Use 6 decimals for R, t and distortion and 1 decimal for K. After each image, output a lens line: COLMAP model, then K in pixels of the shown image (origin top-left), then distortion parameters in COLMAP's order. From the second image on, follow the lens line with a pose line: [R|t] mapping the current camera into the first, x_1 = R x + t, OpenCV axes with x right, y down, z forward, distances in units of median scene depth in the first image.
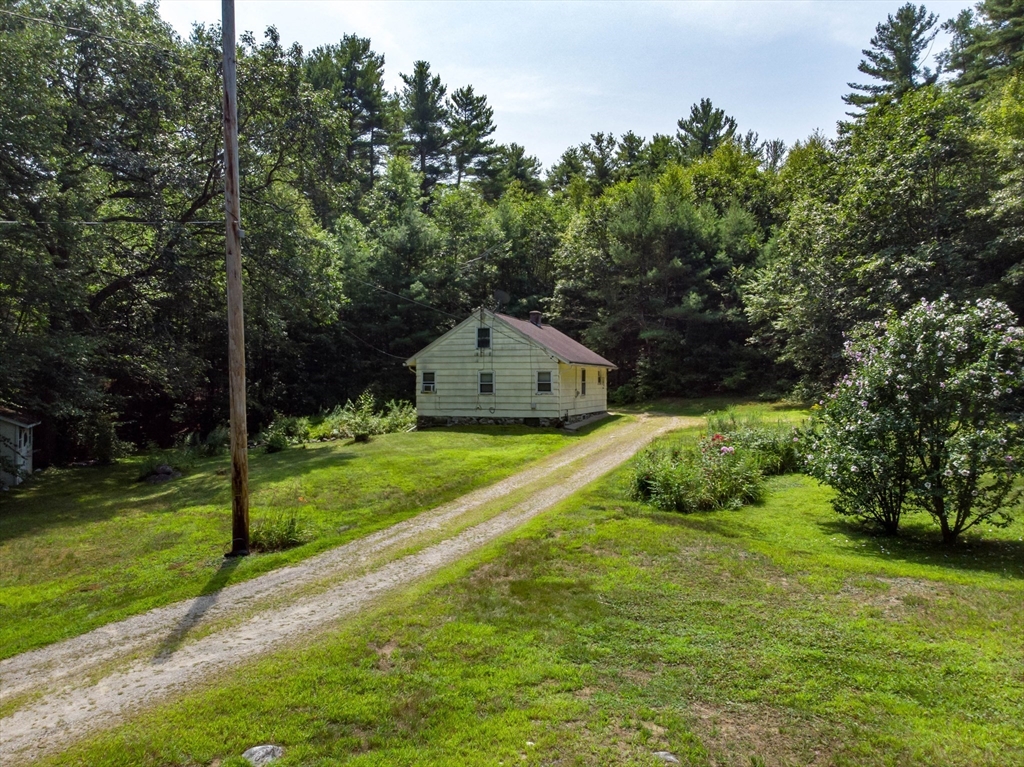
lens RADIAL K [[748.2, 0, 516.3], [0, 748.2, 430.4], [0, 0, 1]] dist [-0.010445, -0.000250]
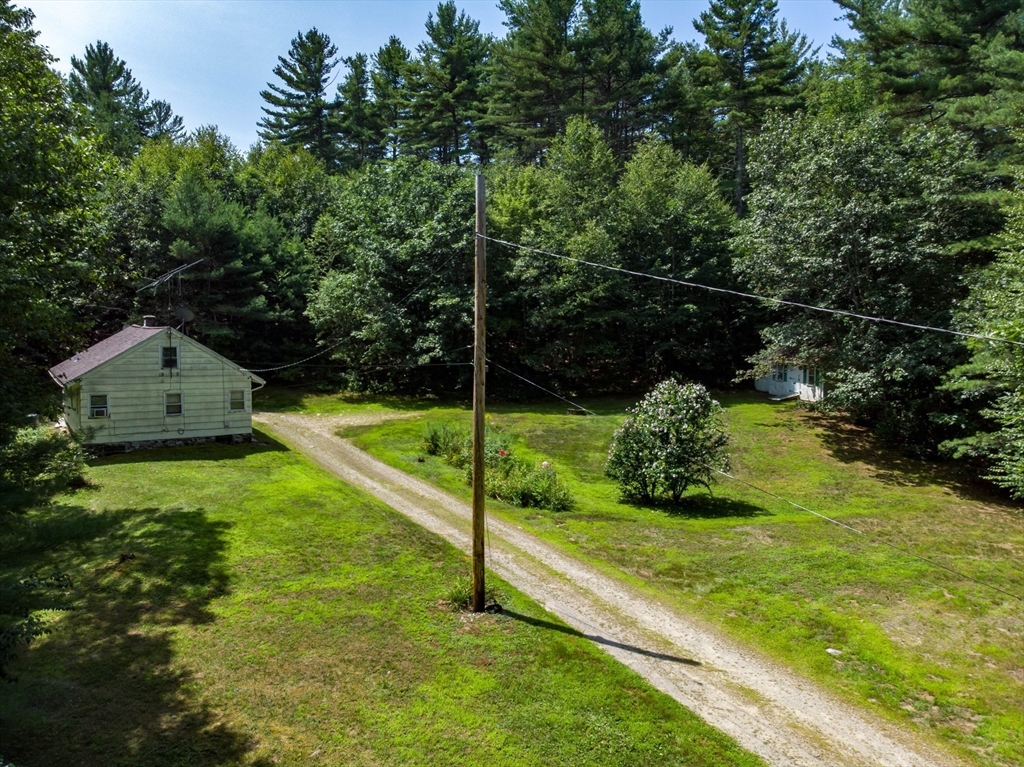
lens RADIAL K [[748.2, 0, 516.3], [0, 748.2, 430.4], [0, 0, 1]] dist [-0.010445, -0.000250]
pose [[0.584340, -0.099496, 0.805387, -0.554840], [0.028835, 0.994374, 0.101923, -0.113754], [-0.810997, -0.036334, 0.583921, 0.079845]]
